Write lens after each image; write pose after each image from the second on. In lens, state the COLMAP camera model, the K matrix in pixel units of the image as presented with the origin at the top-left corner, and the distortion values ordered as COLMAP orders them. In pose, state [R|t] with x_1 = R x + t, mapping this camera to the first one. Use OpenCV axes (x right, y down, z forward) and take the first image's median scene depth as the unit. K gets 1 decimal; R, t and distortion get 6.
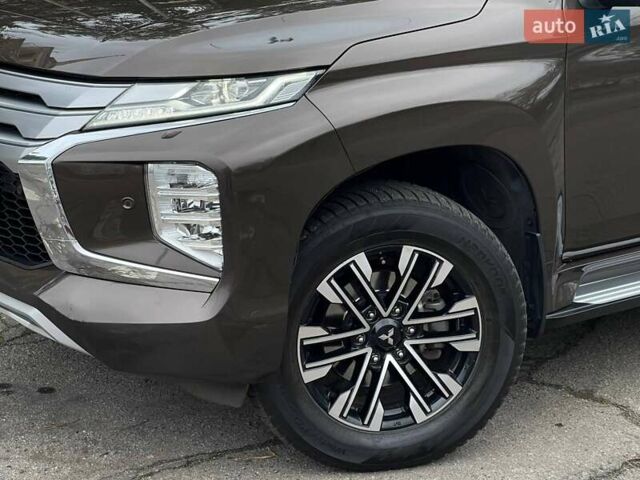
lens RADIAL K [[1445.2, 0, 321.0], [0, 1445.2, 240.2], [0, 0, 1]] dist [0.157840, 0.000000]
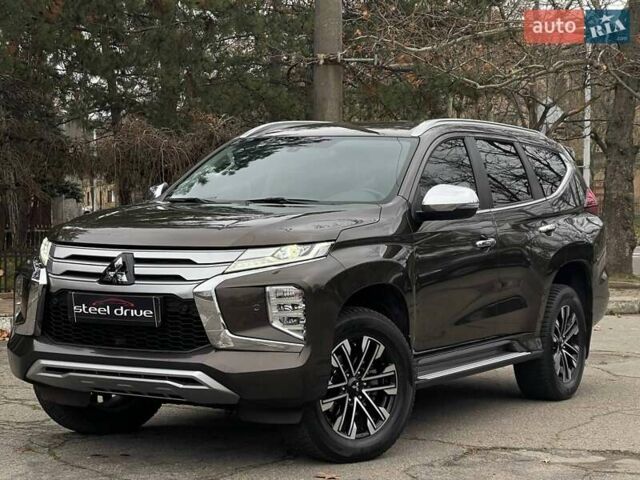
lens RADIAL K [[1445.2, 0, 322.1], [0, 1445.2, 242.1], [0, 0, 1]] dist [0.157840, 0.000000]
pose [[0.911915, -0.006942, 0.410321, -0.767313], [0.103993, 0.971130, -0.214690, 0.284648], [-0.396985, 0.238449, 0.886310, -0.694315]]
